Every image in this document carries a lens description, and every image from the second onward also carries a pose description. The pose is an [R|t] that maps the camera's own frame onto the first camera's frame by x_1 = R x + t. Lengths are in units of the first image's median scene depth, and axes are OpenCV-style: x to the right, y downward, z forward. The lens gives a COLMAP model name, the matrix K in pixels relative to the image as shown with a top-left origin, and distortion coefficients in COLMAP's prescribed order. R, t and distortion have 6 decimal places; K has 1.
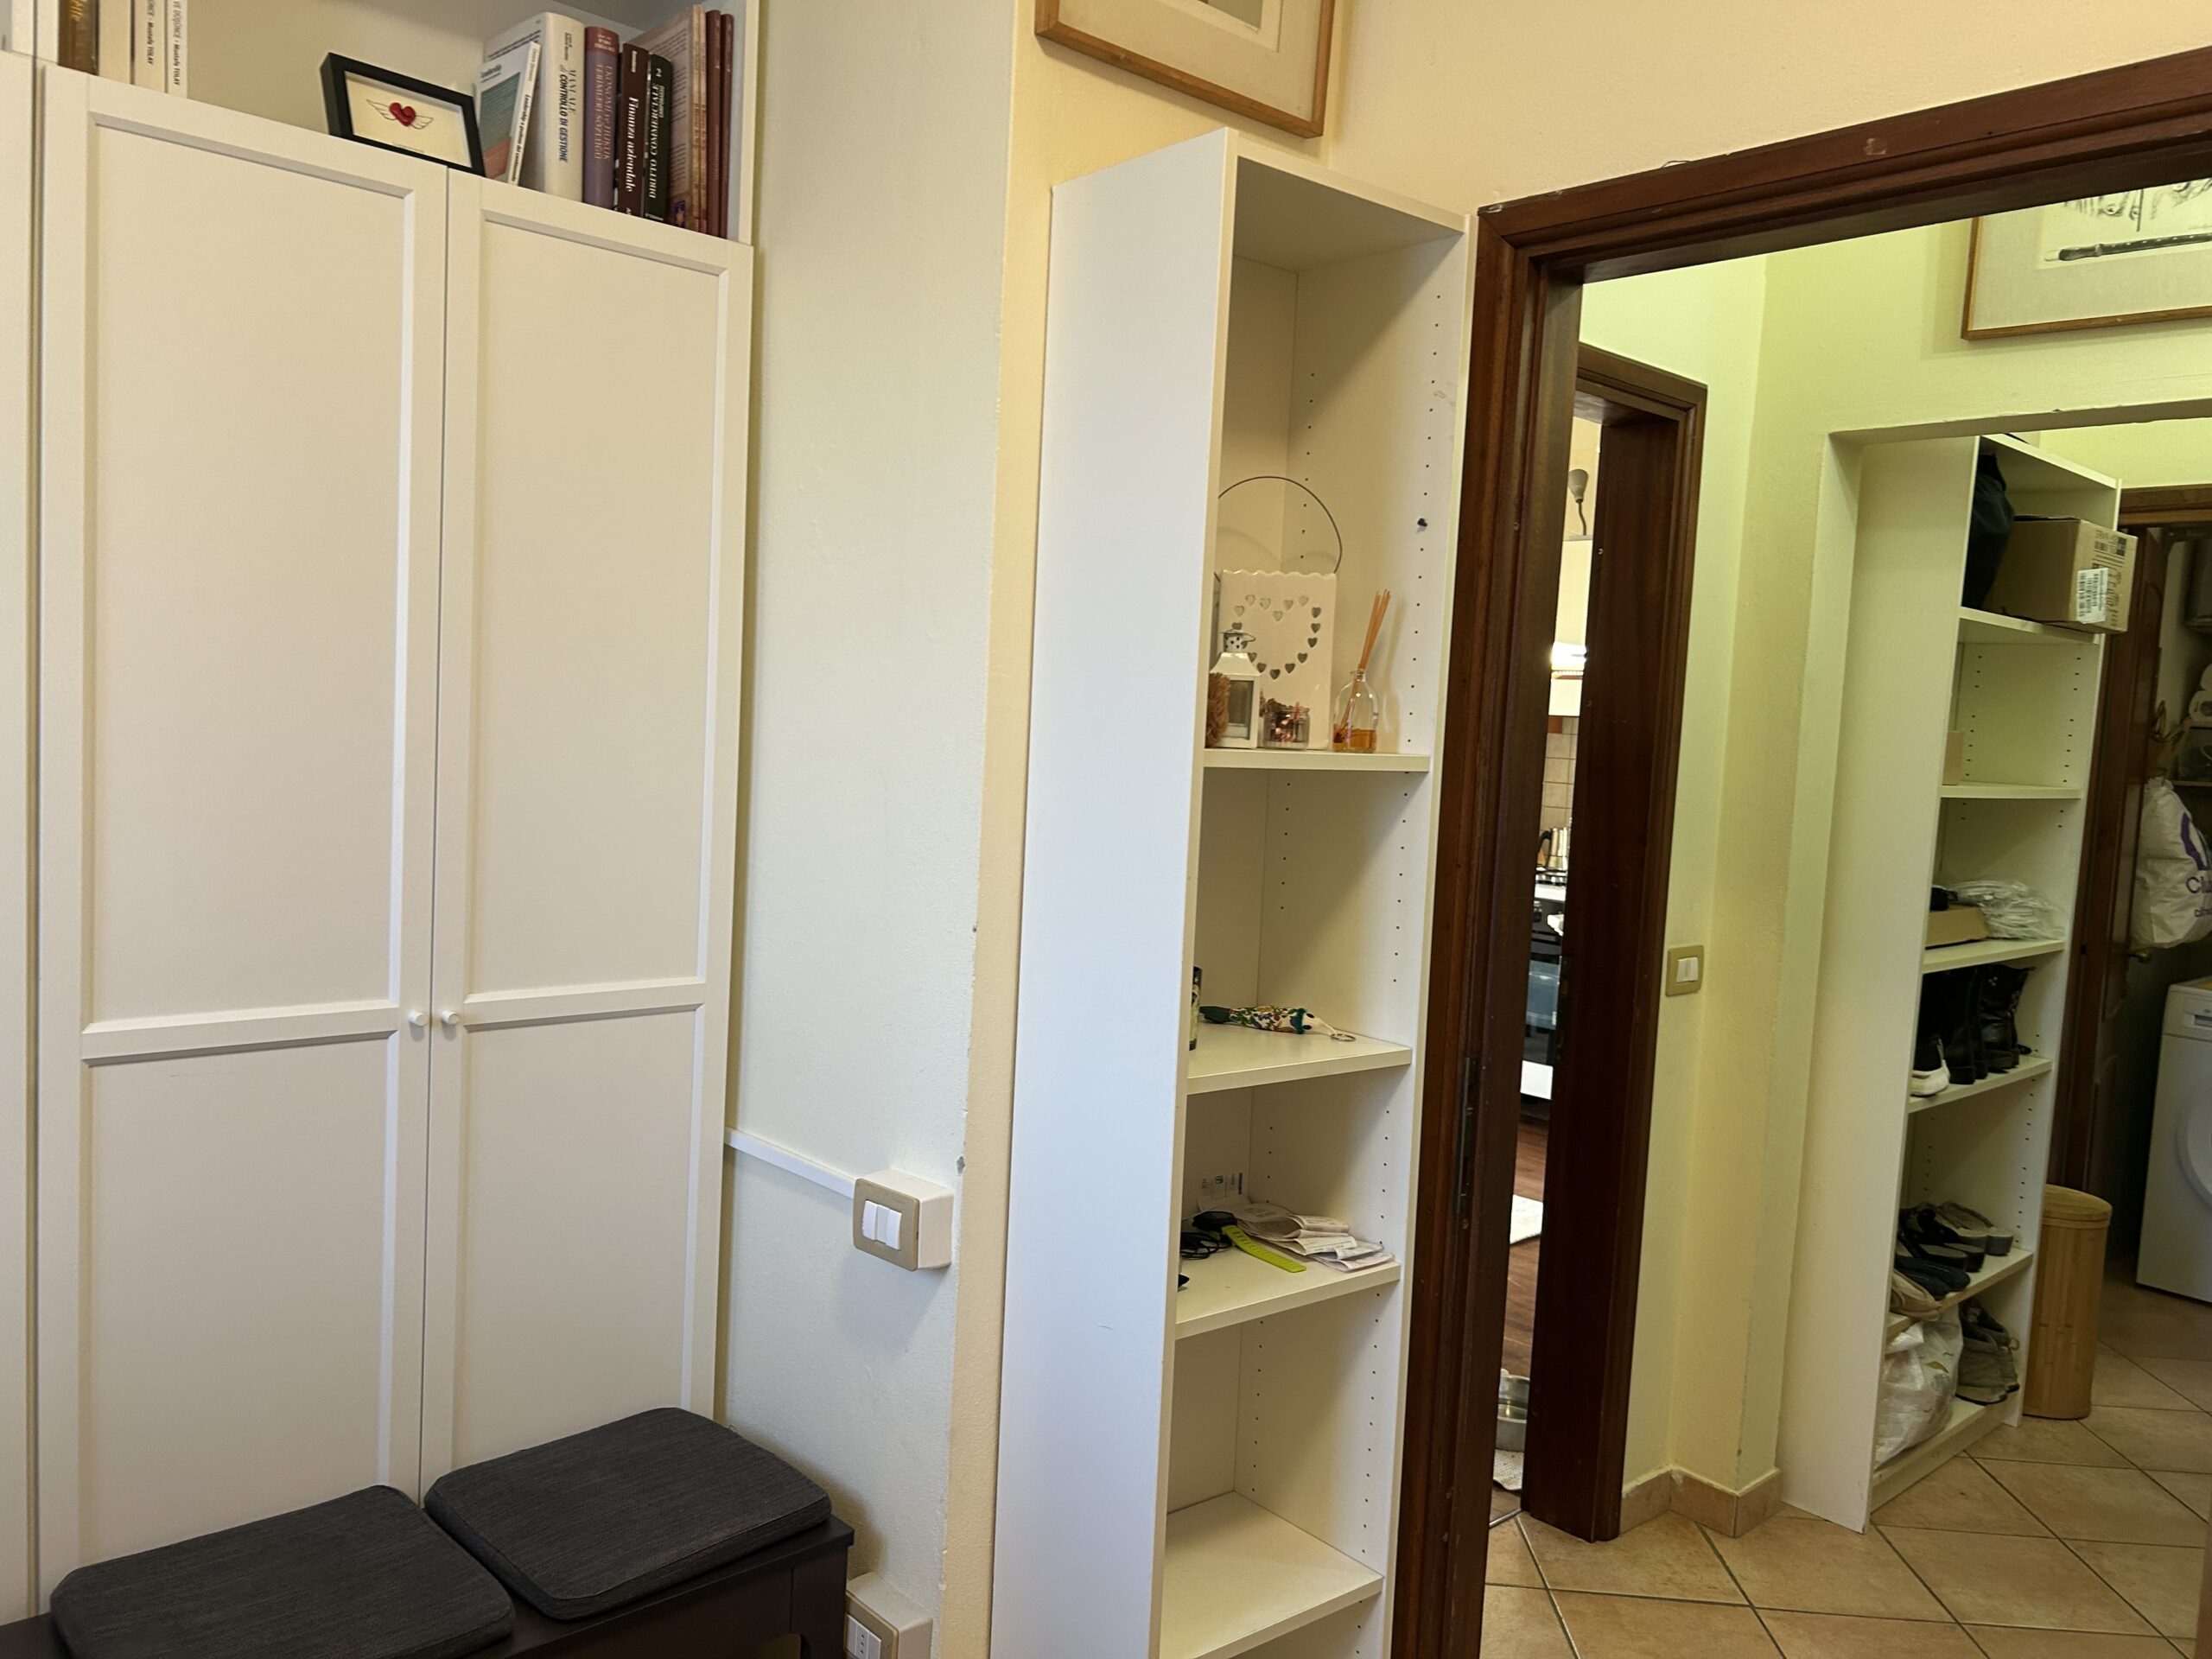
lens RADIAL K [[1657.1, 0, 1106.0], [0, 1657.1, 829.5], [0, 0, 1]] dist [0.035866, -0.049154]
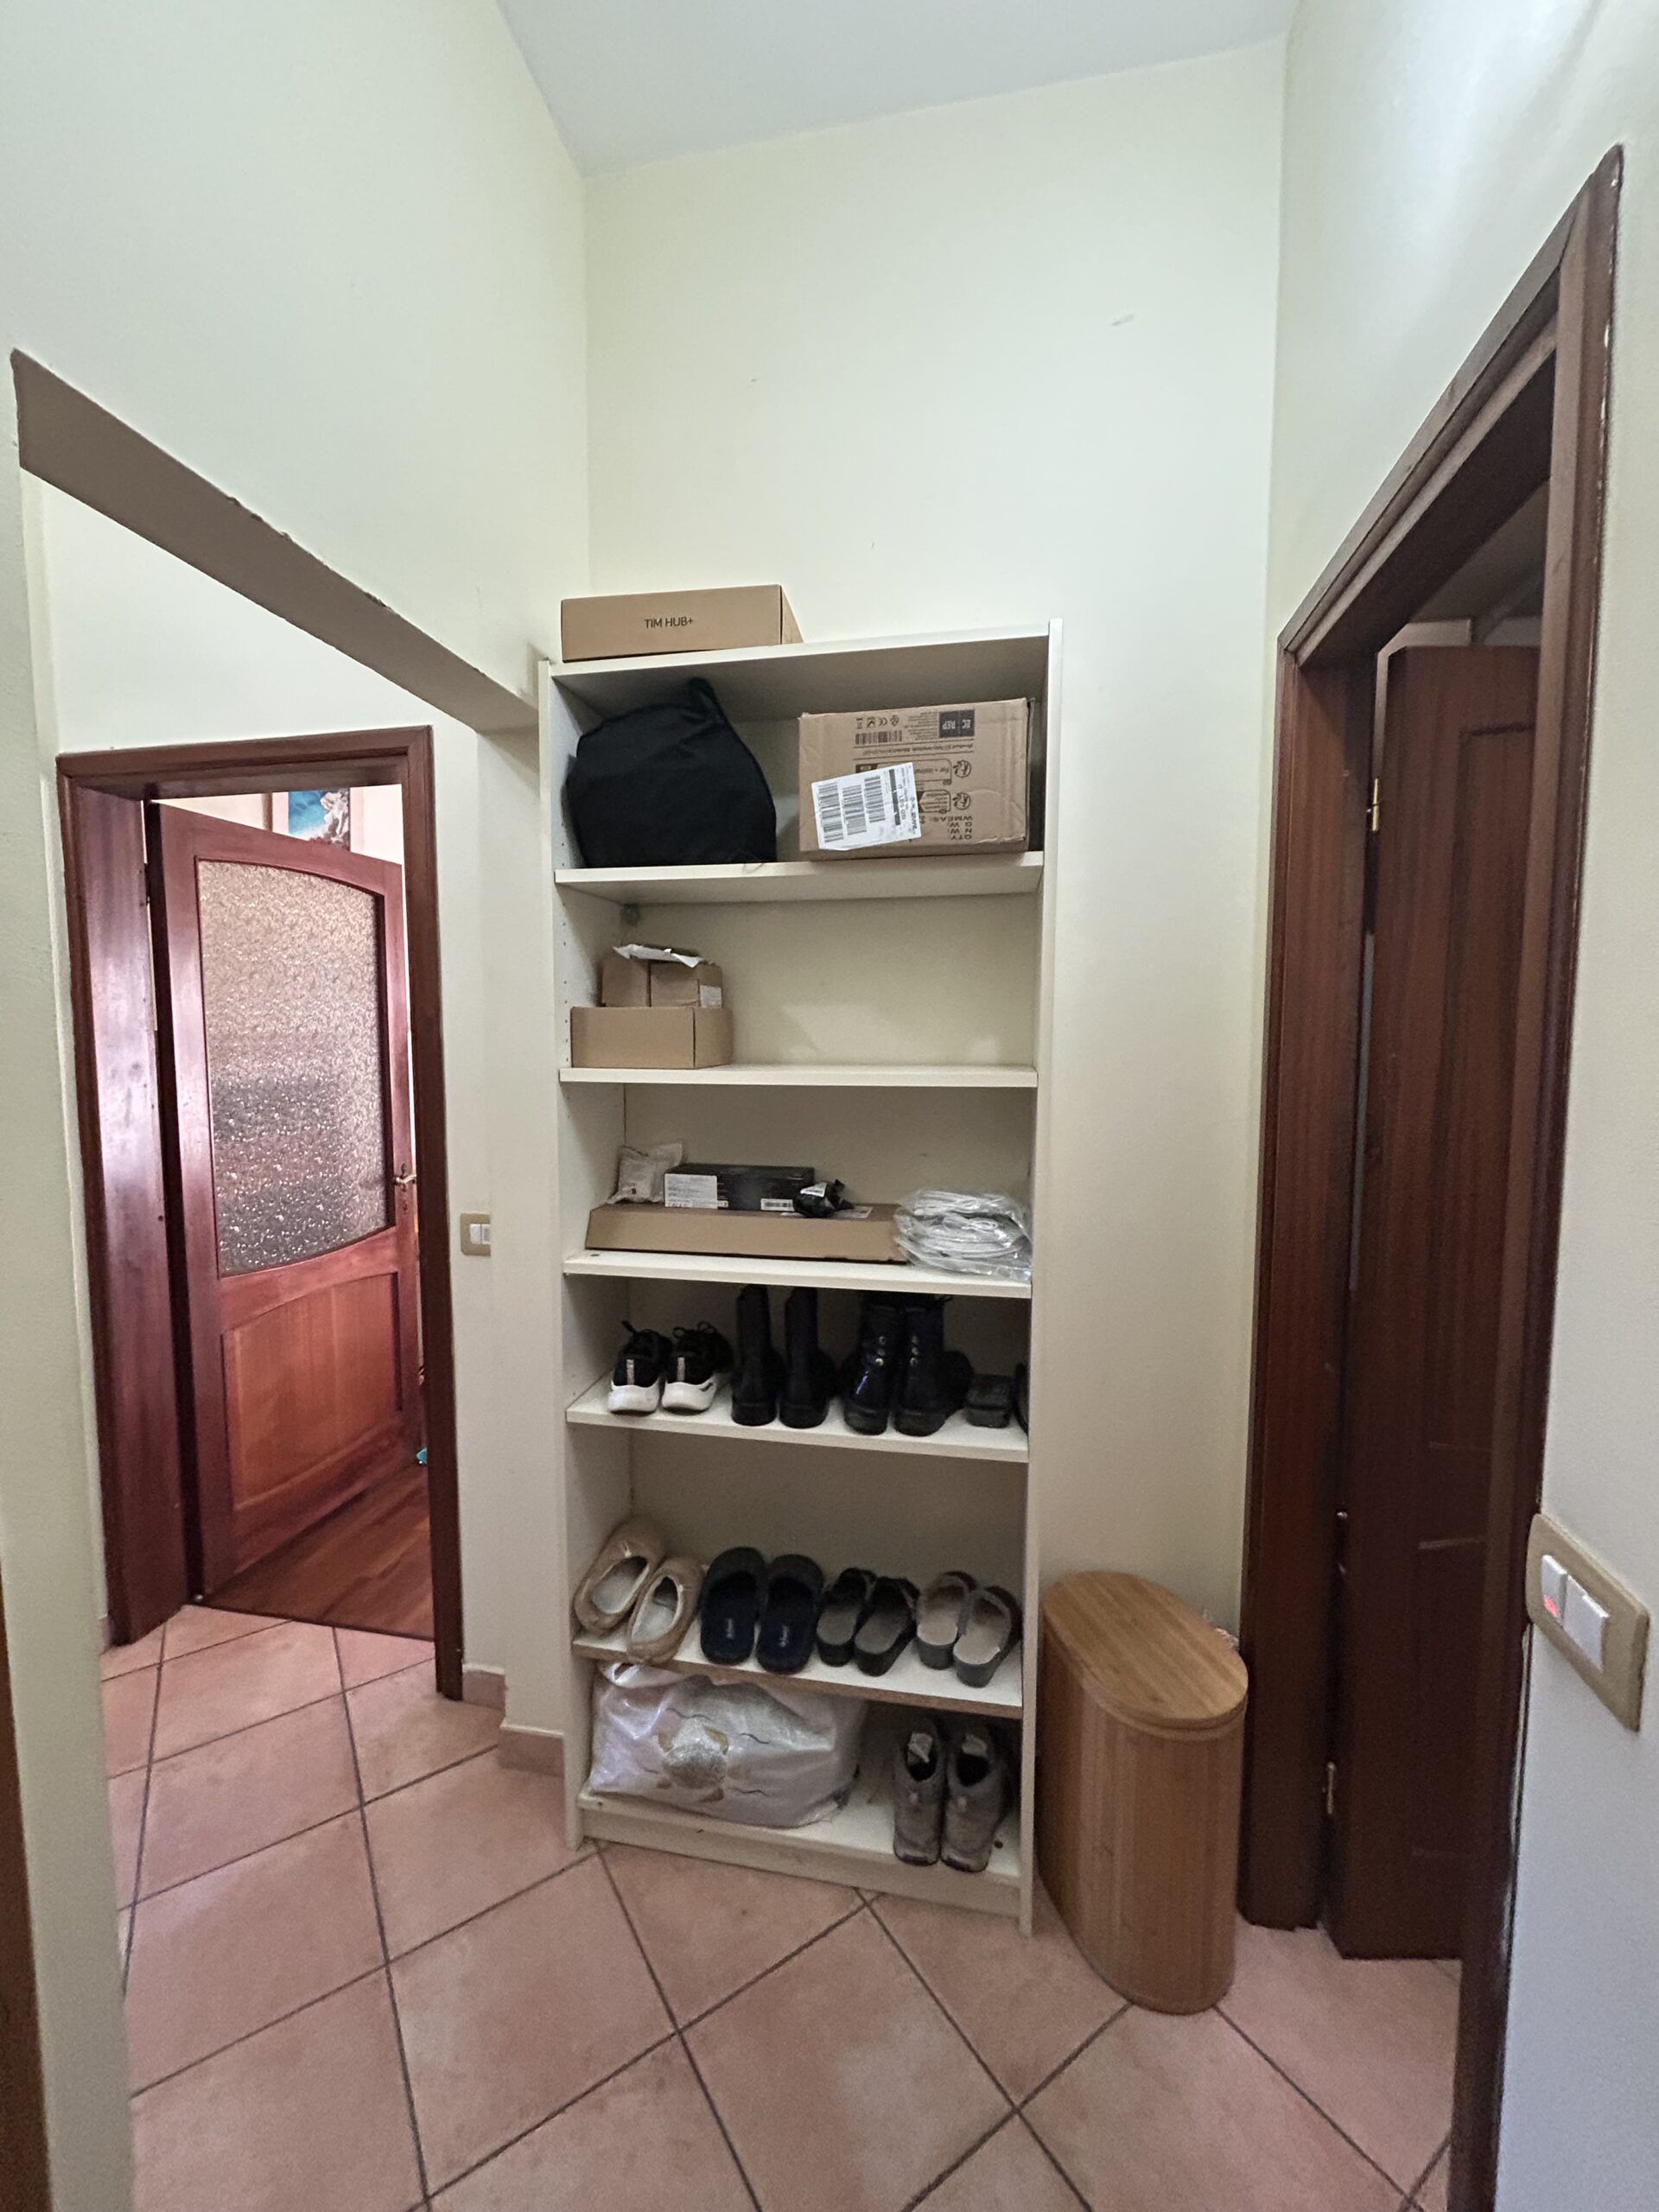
lens RADIAL K [[891.4, 0, 825.2], [0, 891.4, 1095.9], [0, 0, 1]] dist [0.000328, 0.000053]
pose [[0.593455, 0.006794, -0.804839, 0.958623], [-0.026098, 0.999601, -0.010805, -0.009635], [0.804444, 0.027417, 0.593396, 0.807496]]
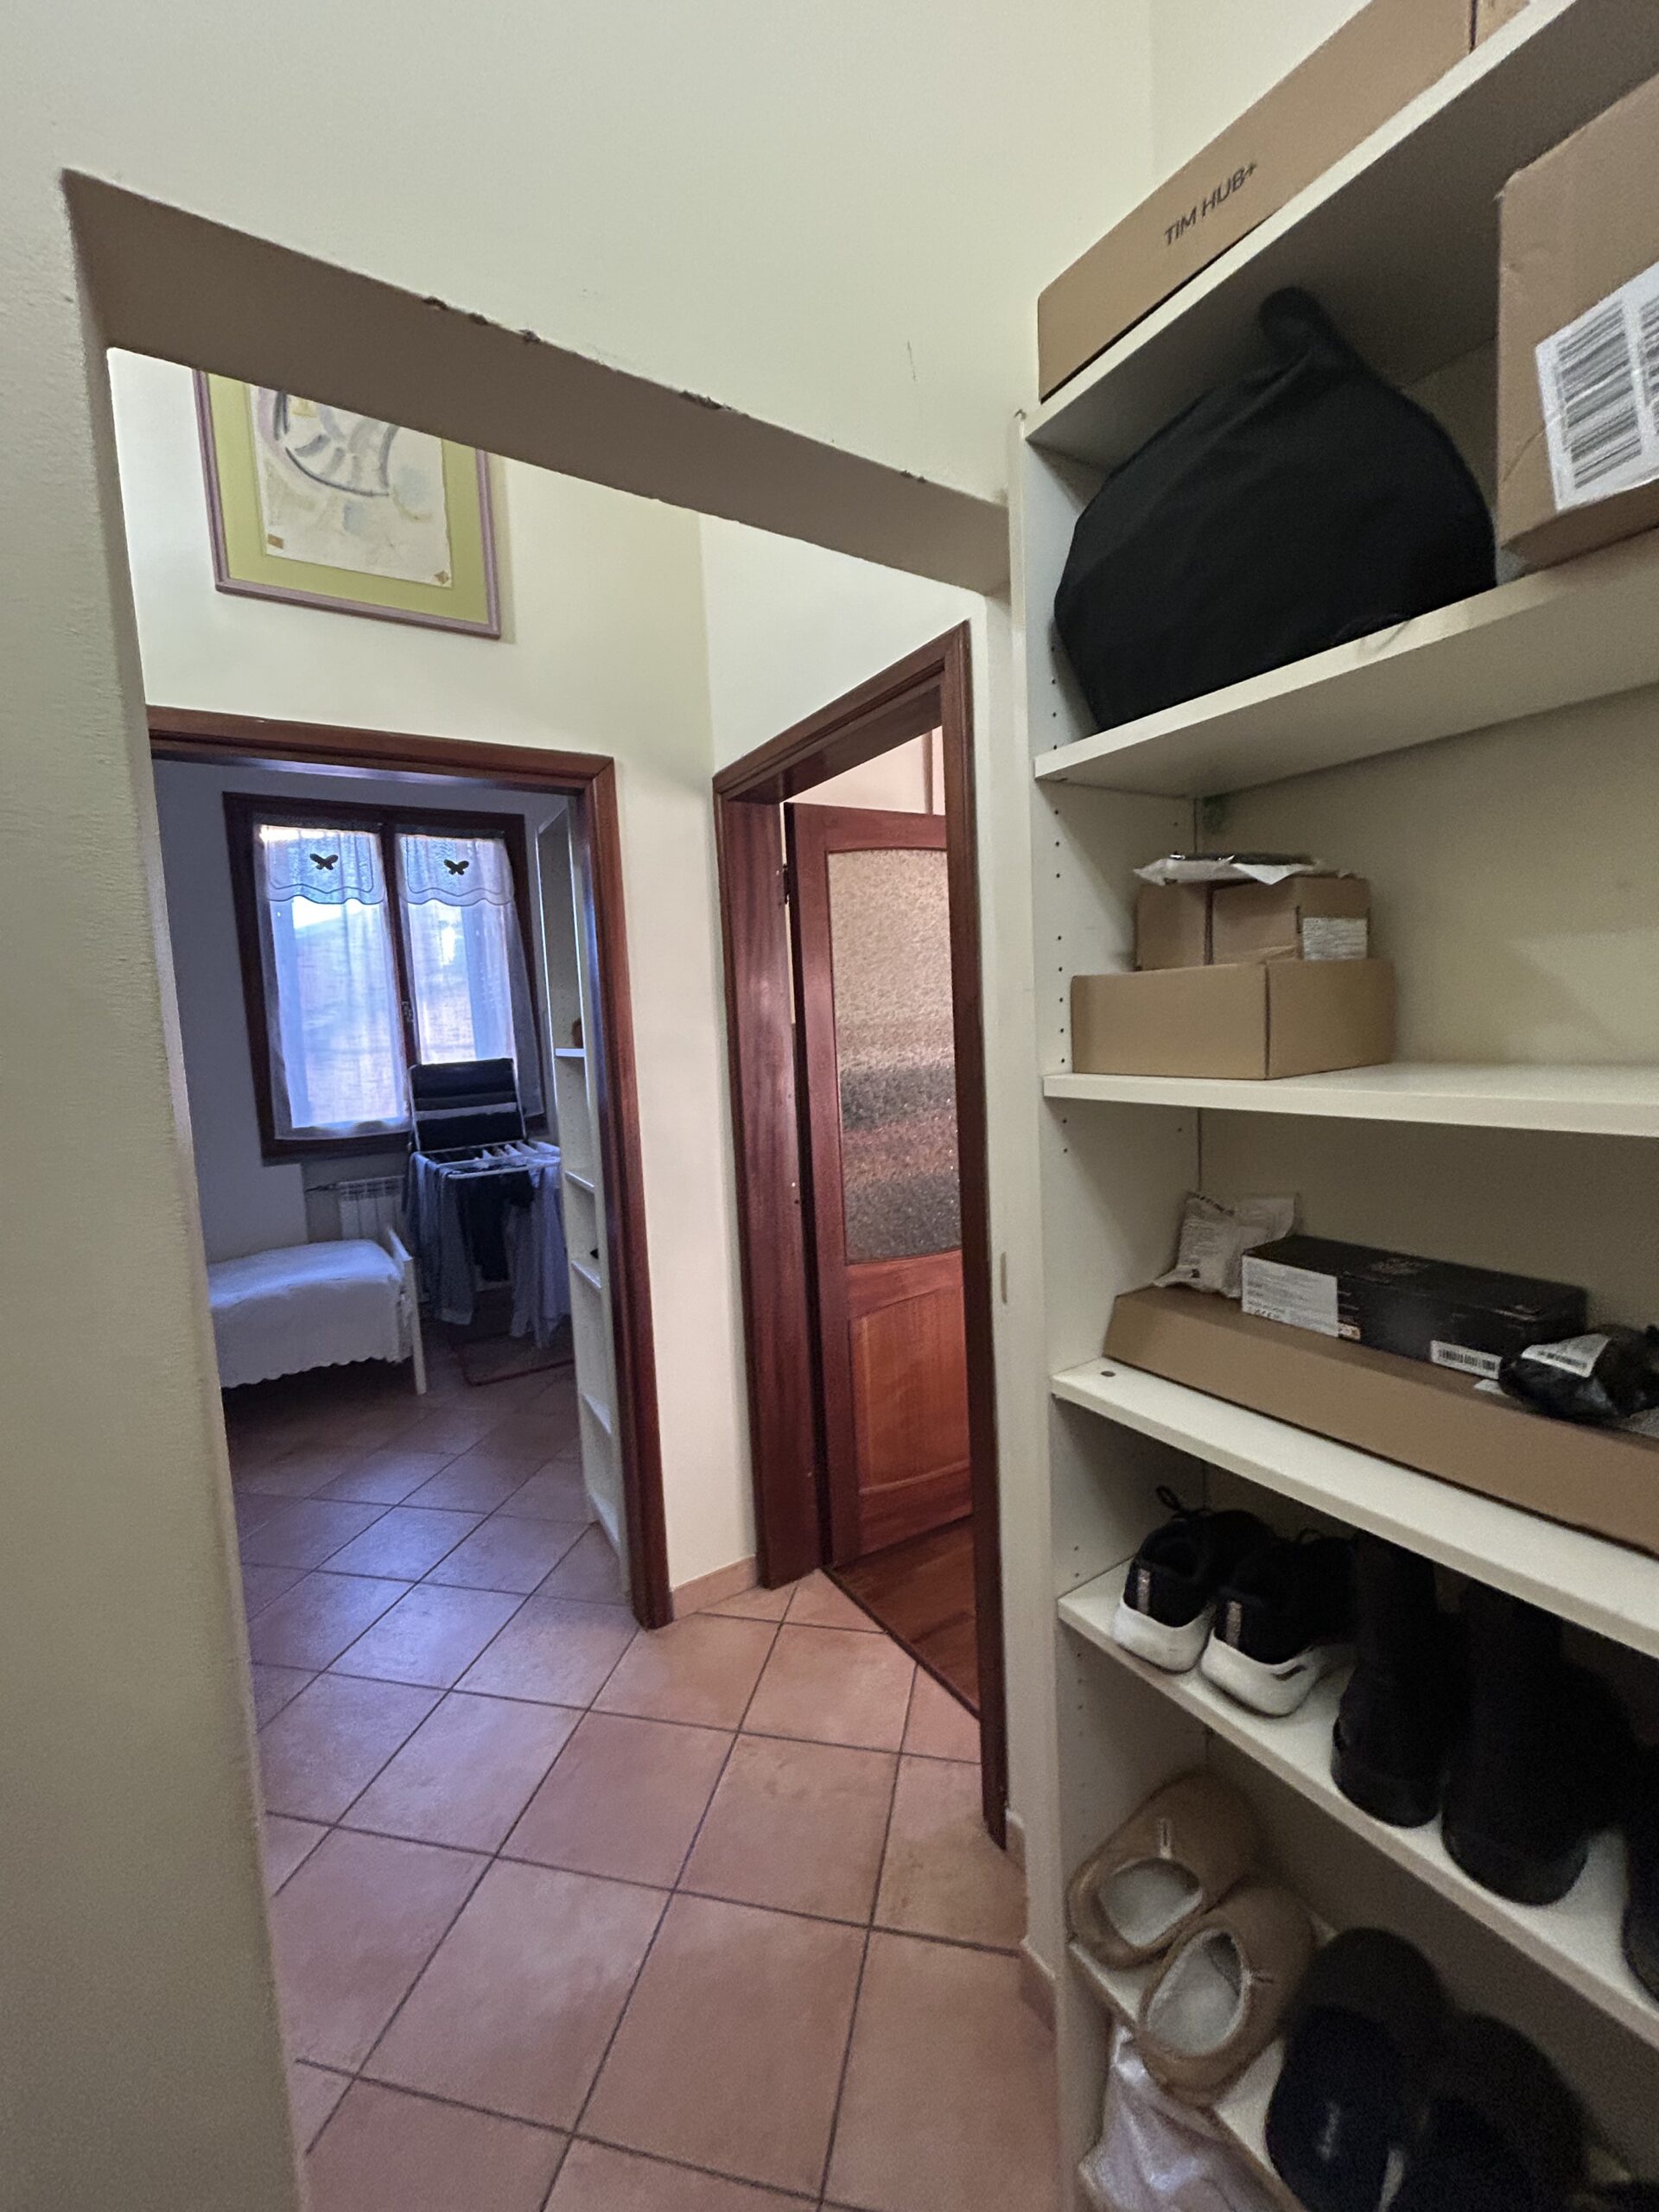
lens RADIAL K [[891.4, 0, 825.2], [0, 891.4, 1095.9], [0, 0, 1]] dist [0.000328, 0.000053]
pose [[-0.180338, 0.040096, -0.982787, 0.799841], [-0.033670, 0.998332, 0.046908, -0.030397], [0.983028, 0.041550, -0.178687, 0.957966]]
